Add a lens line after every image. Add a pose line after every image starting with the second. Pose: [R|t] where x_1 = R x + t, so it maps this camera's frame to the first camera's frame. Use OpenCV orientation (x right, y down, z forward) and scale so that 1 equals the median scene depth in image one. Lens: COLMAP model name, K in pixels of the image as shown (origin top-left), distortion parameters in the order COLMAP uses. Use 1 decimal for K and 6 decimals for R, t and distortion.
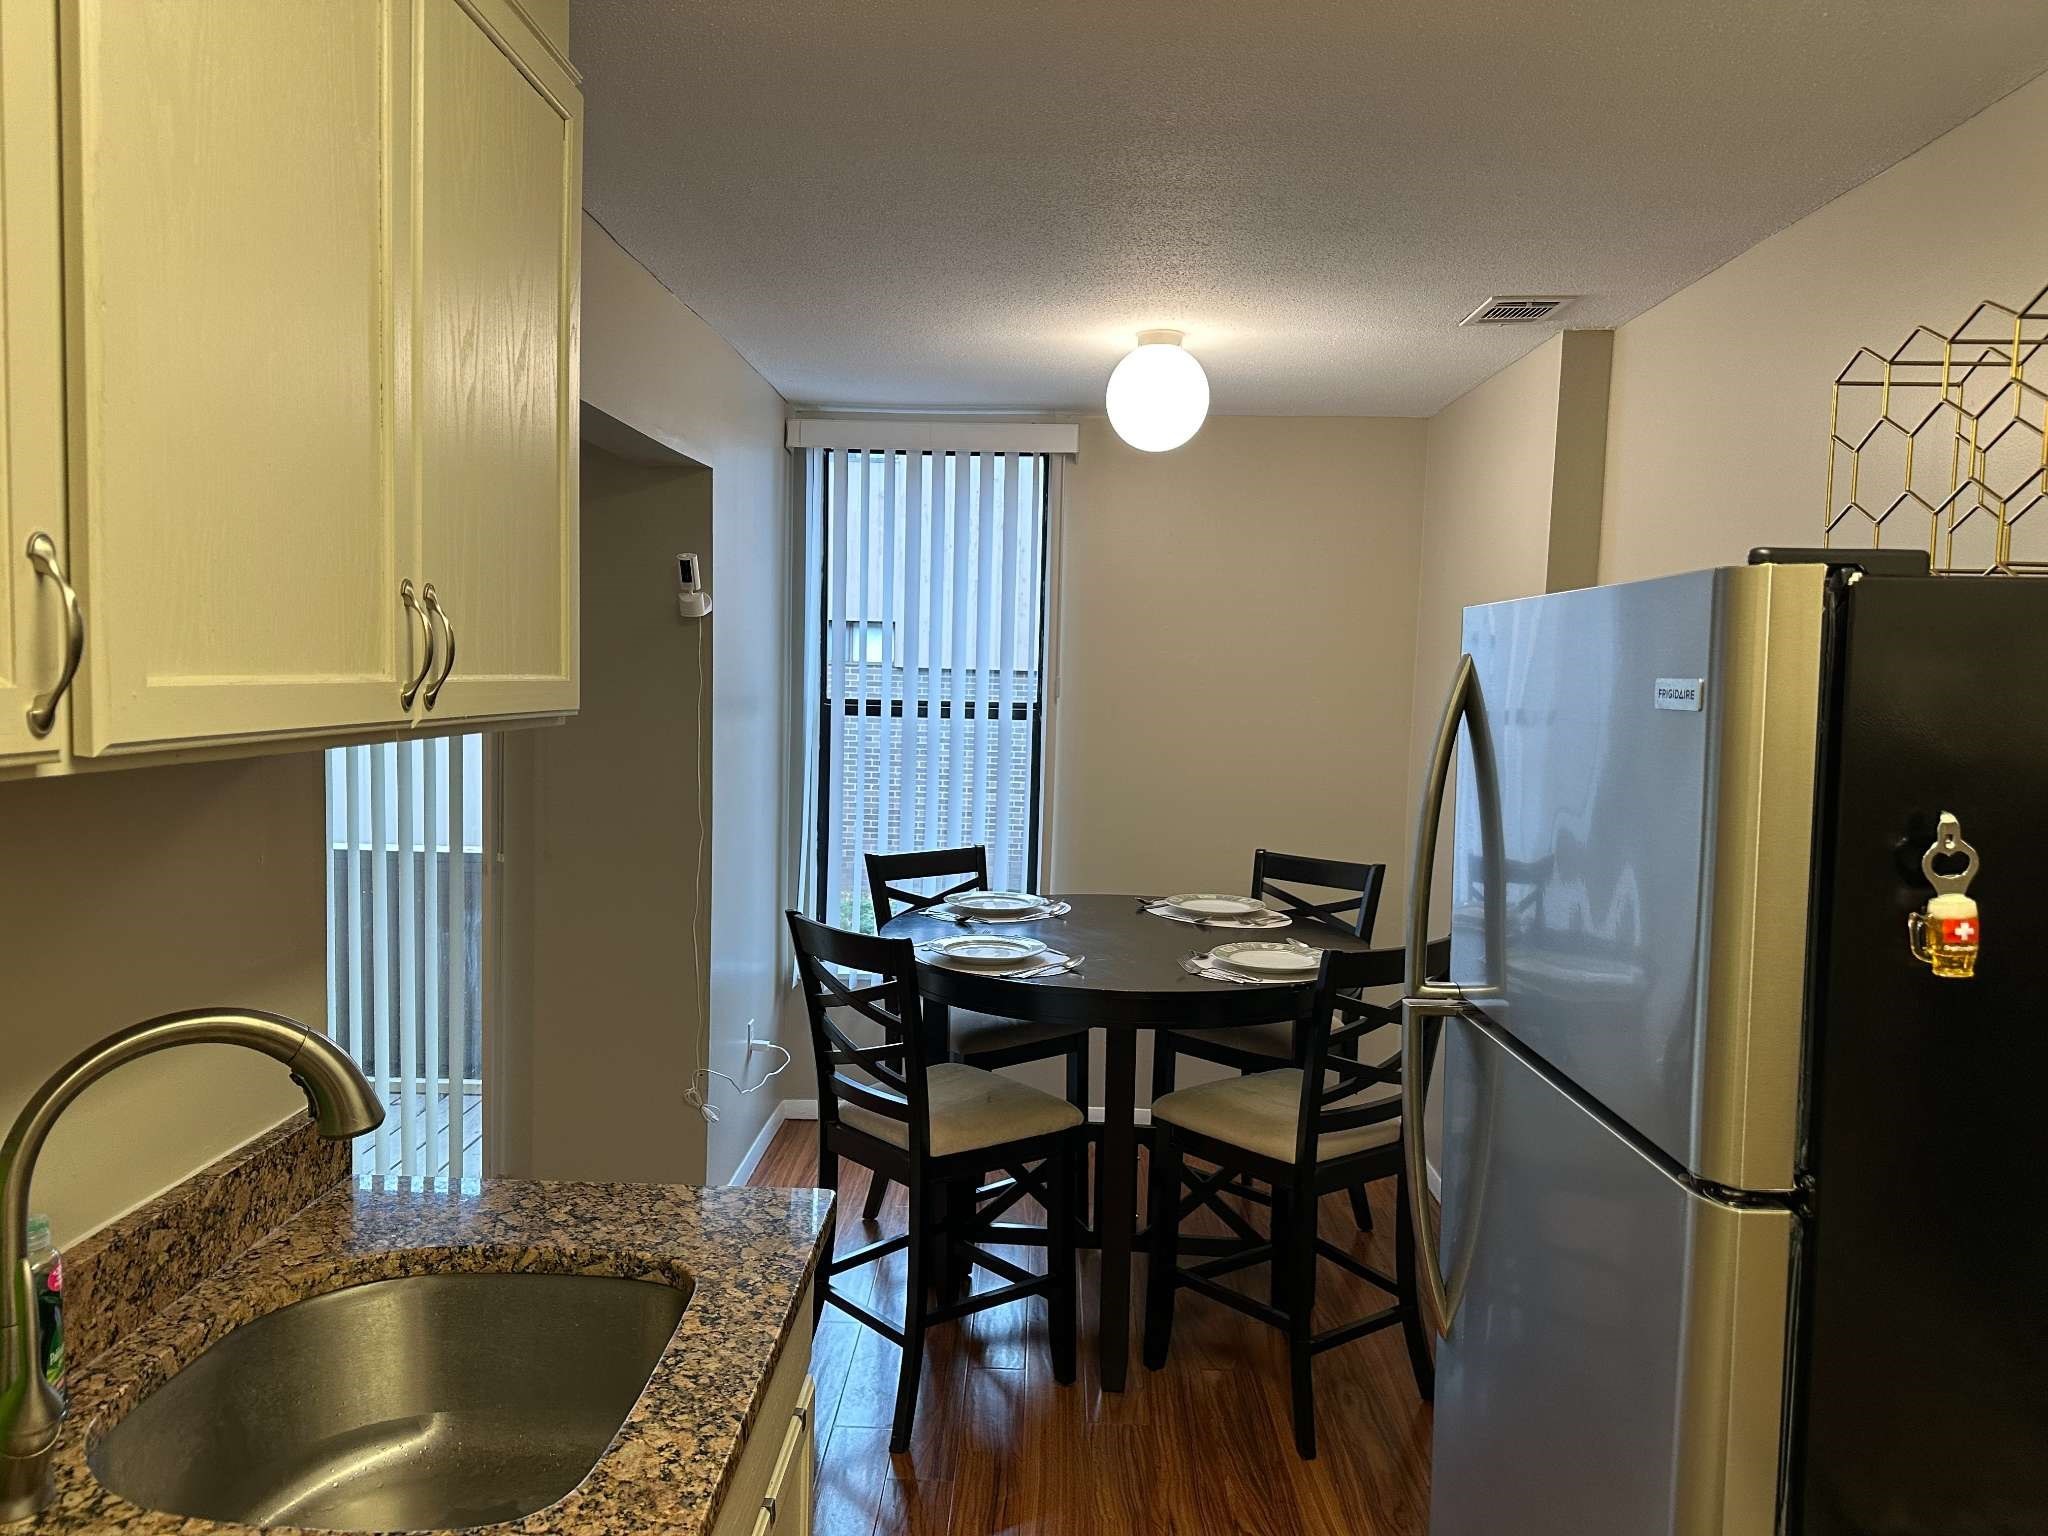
lens RADIAL K [[1449.9, 0, 1006.0], [0, 1449.9, 766.3], [0, 0, 1]] dist [0.042759, -0.043777]
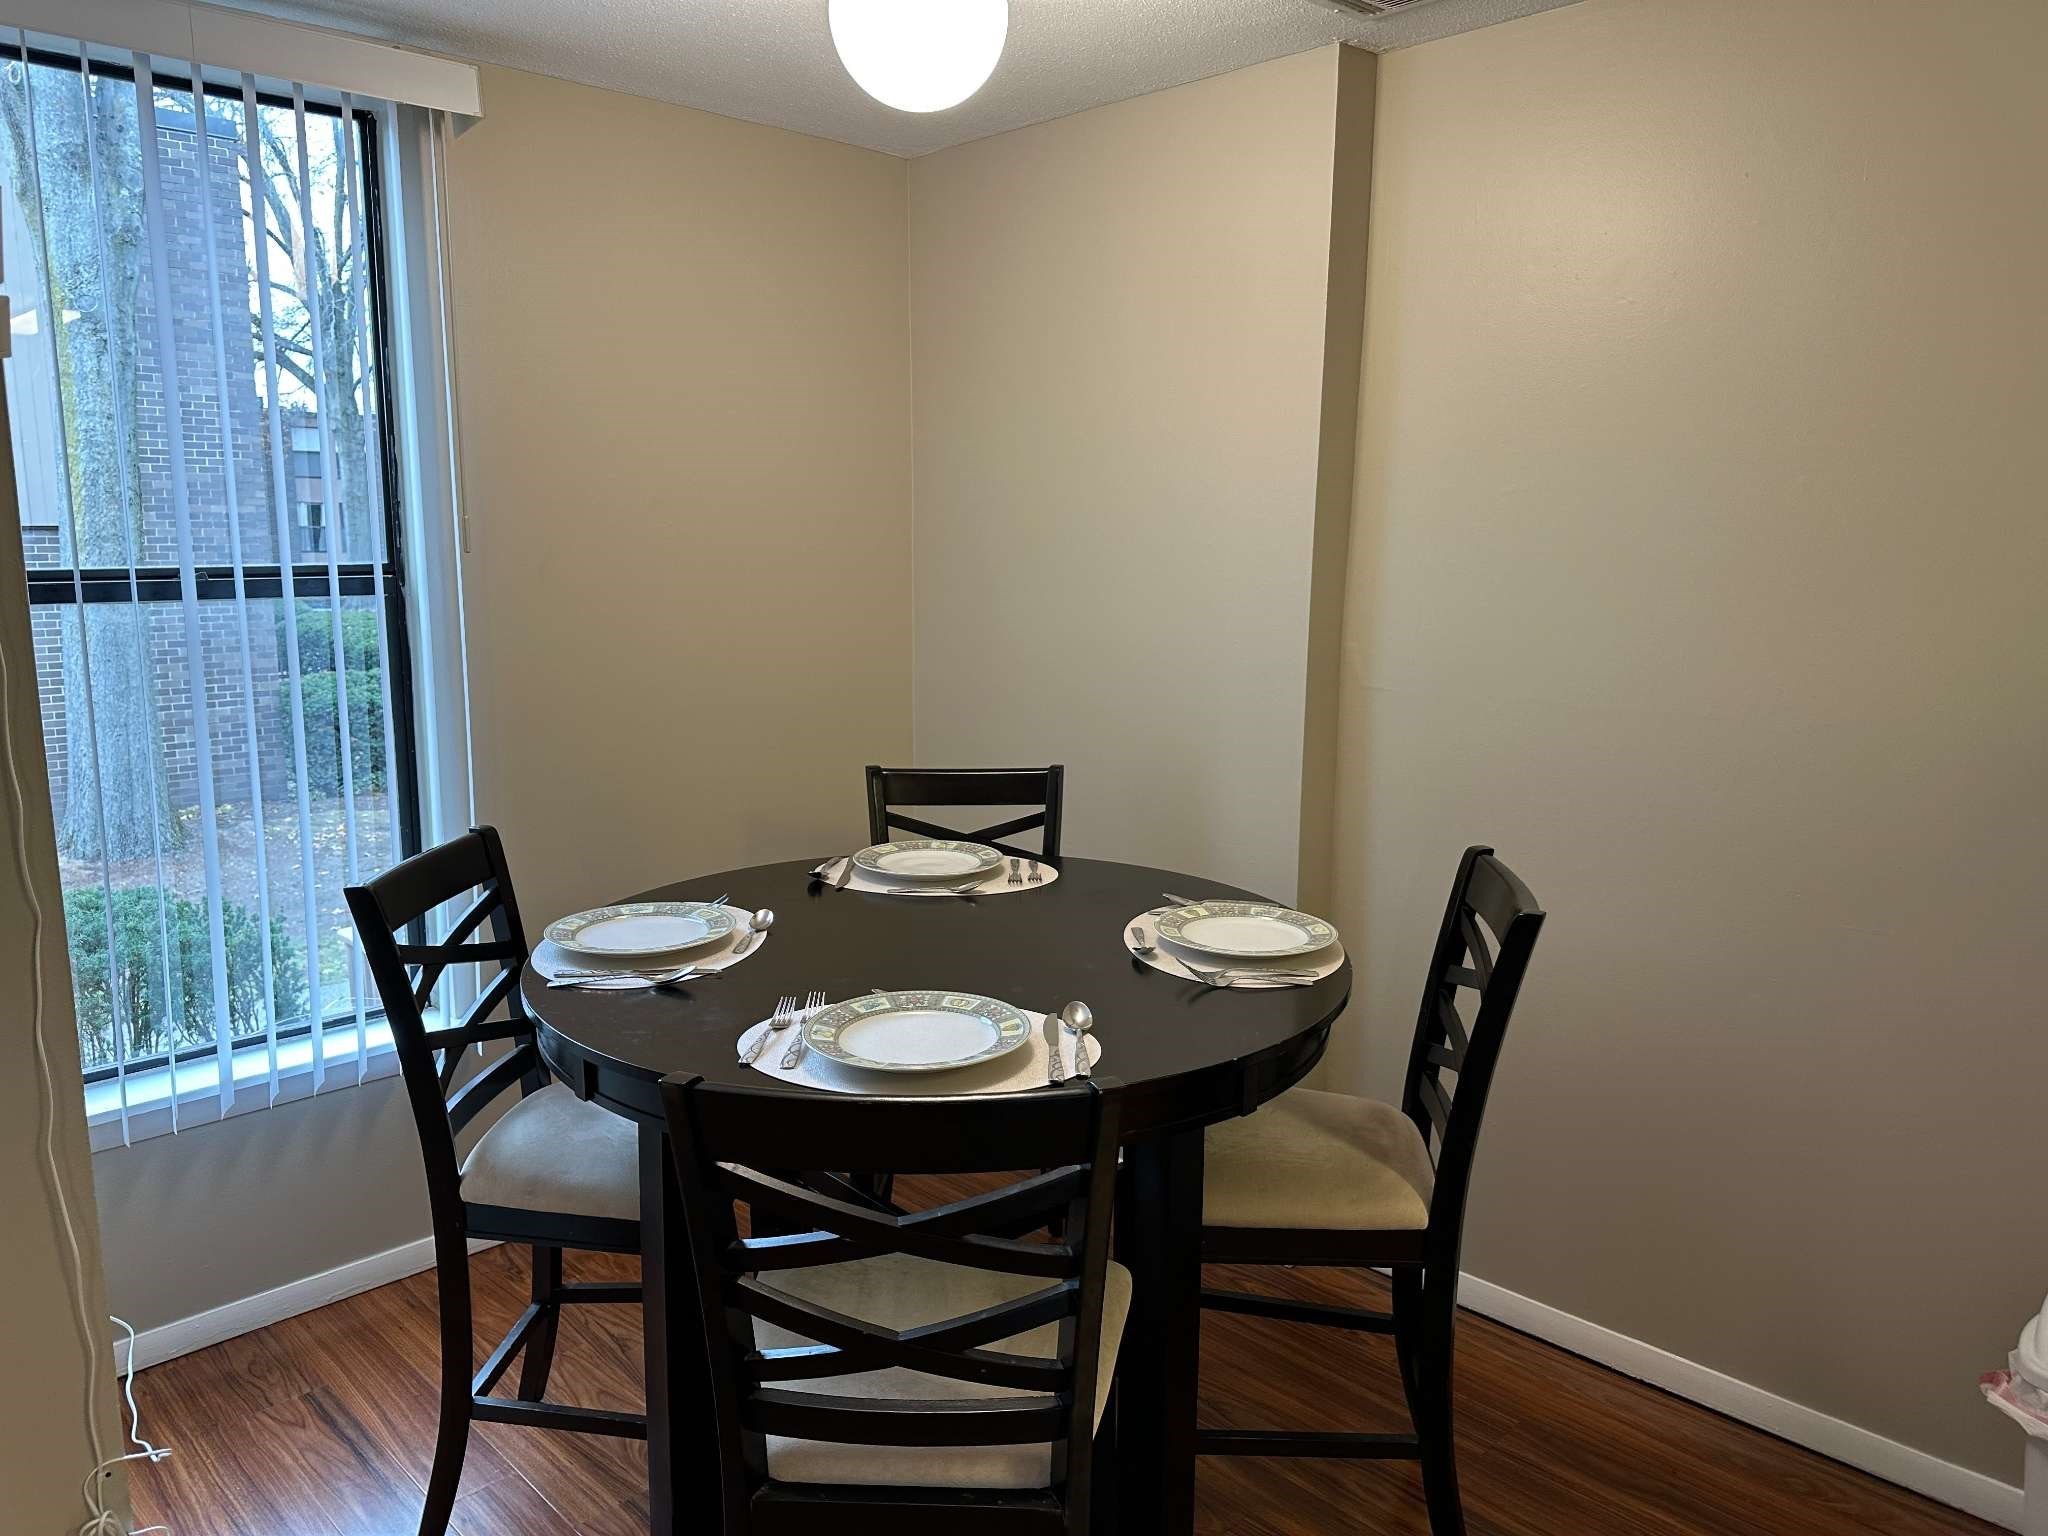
lens RADIAL K [[1449.9, 0, 1018.1], [0, 1449.9, 772.2], [0, 0, 1]] dist [0.042759, -0.043777]
pose [[0.714277, -0.139519, 0.685815, -0.375312], [0.066651, 0.989035, 0.131788, -0.038012], [-0.696682, -0.048423, 0.715744, 0.702632]]
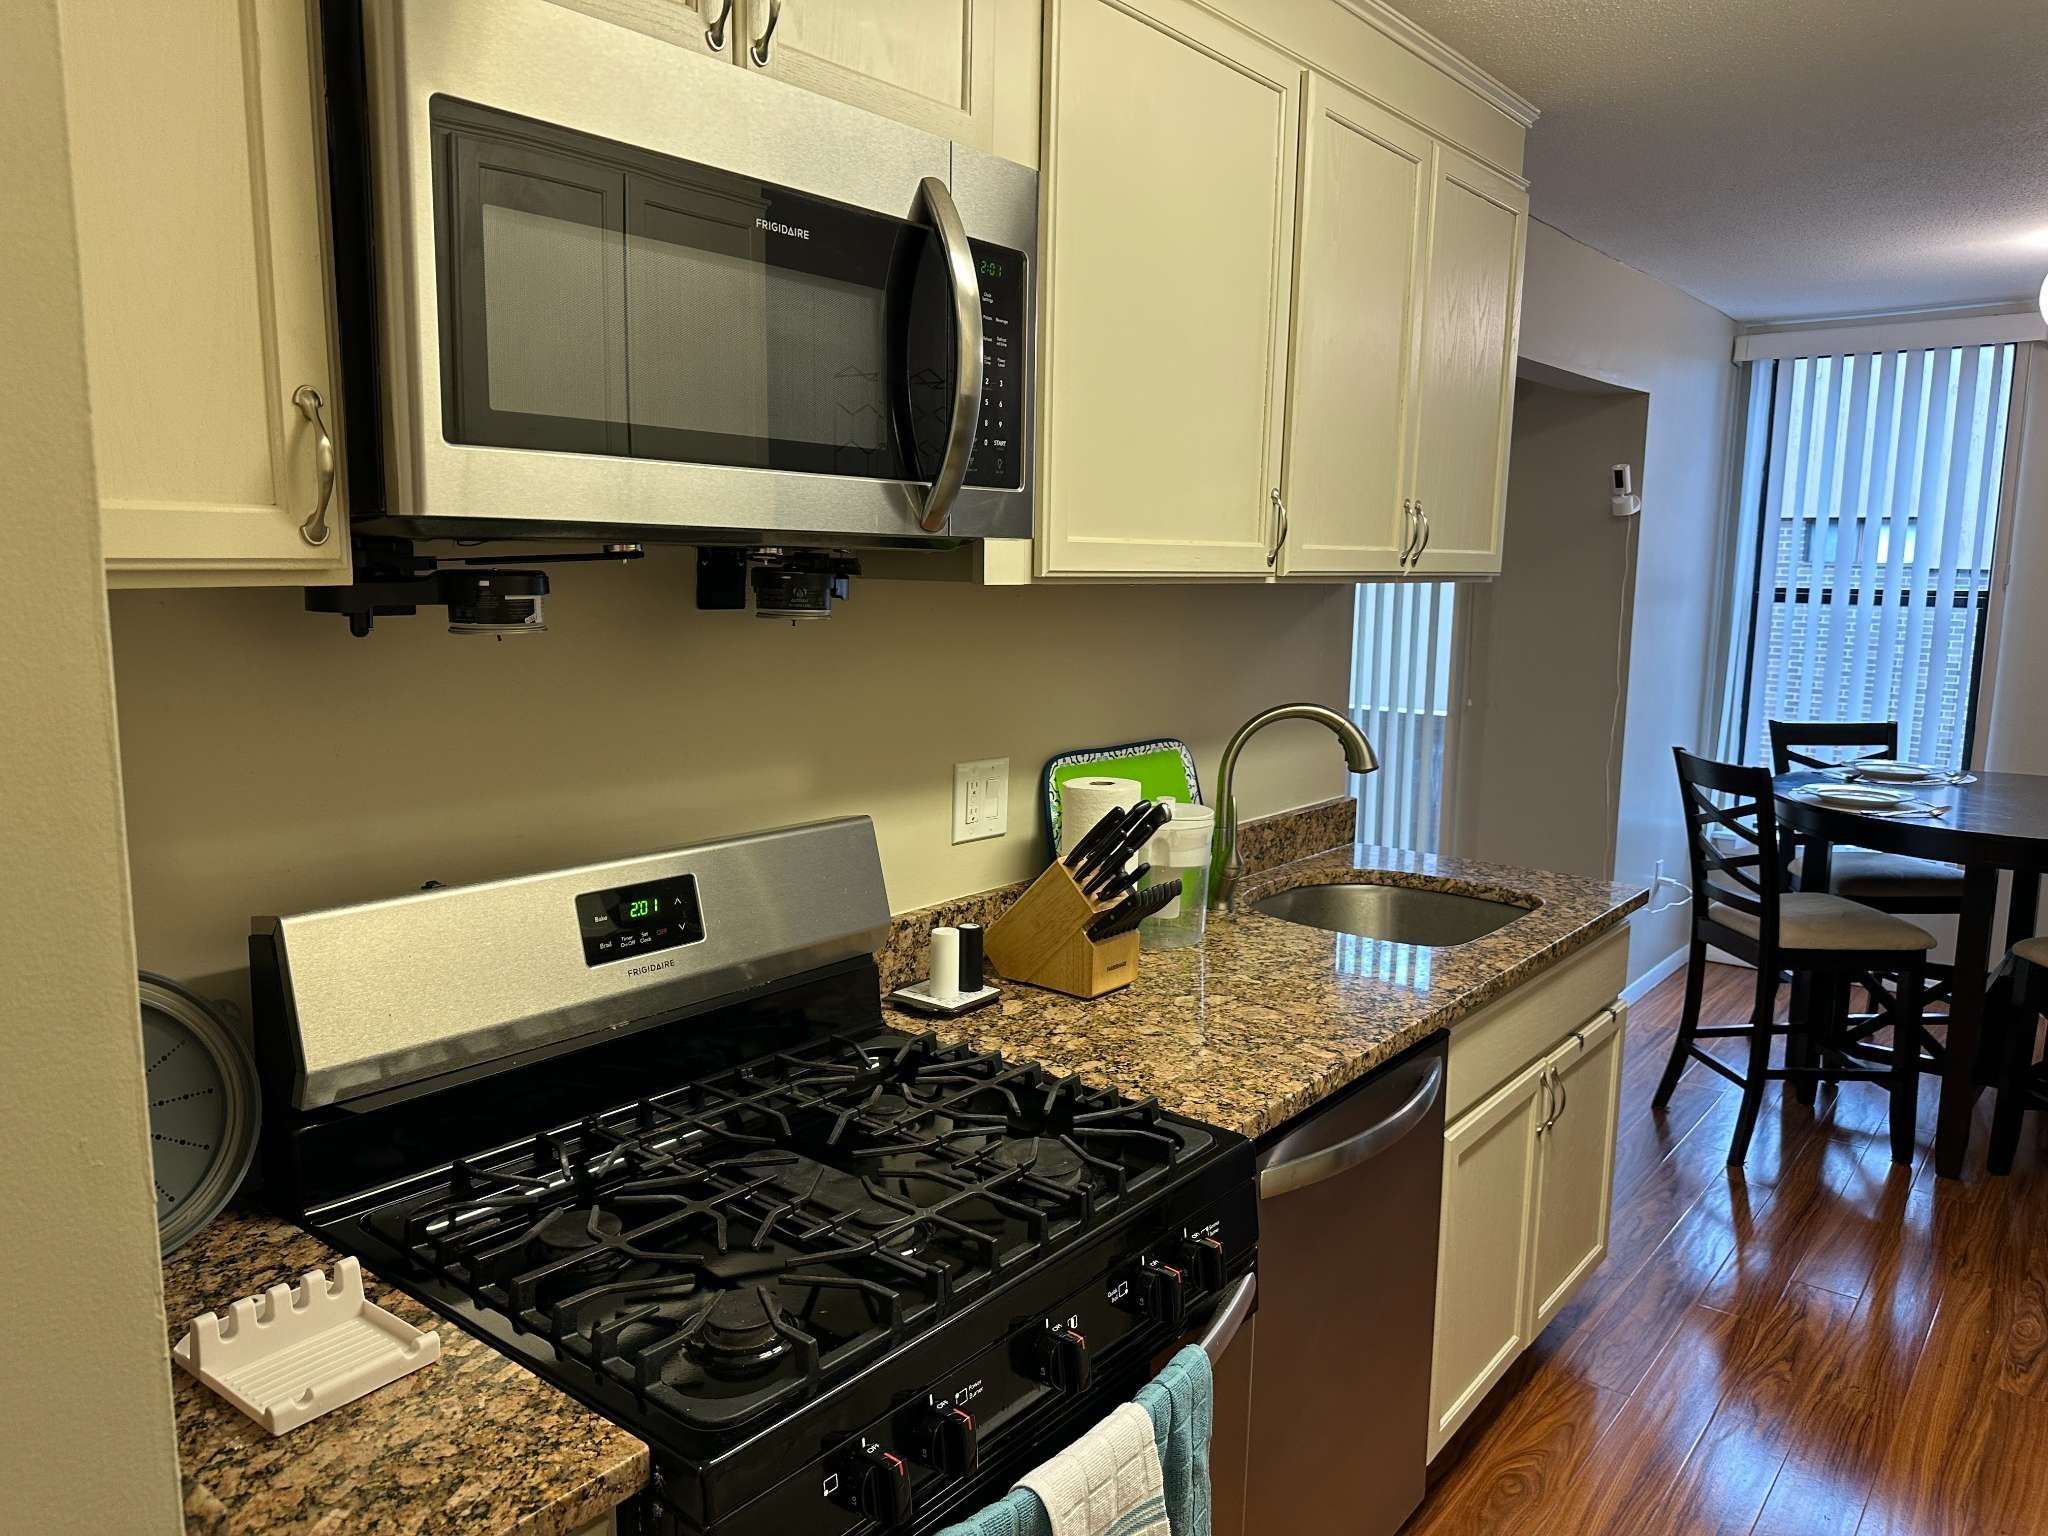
lens RADIAL K [[1449.9, 0, 1010.3], [0, 1449.9, 756.5], [0, 0, 1]] dist [0.042759, -0.043777]
pose [[0.798967, 0.074784, -0.596707, 0.155478], [-0.041238, 0.996715, 0.069700, 0.044972], [0.599959, -0.031081, 0.799427, -0.389477]]
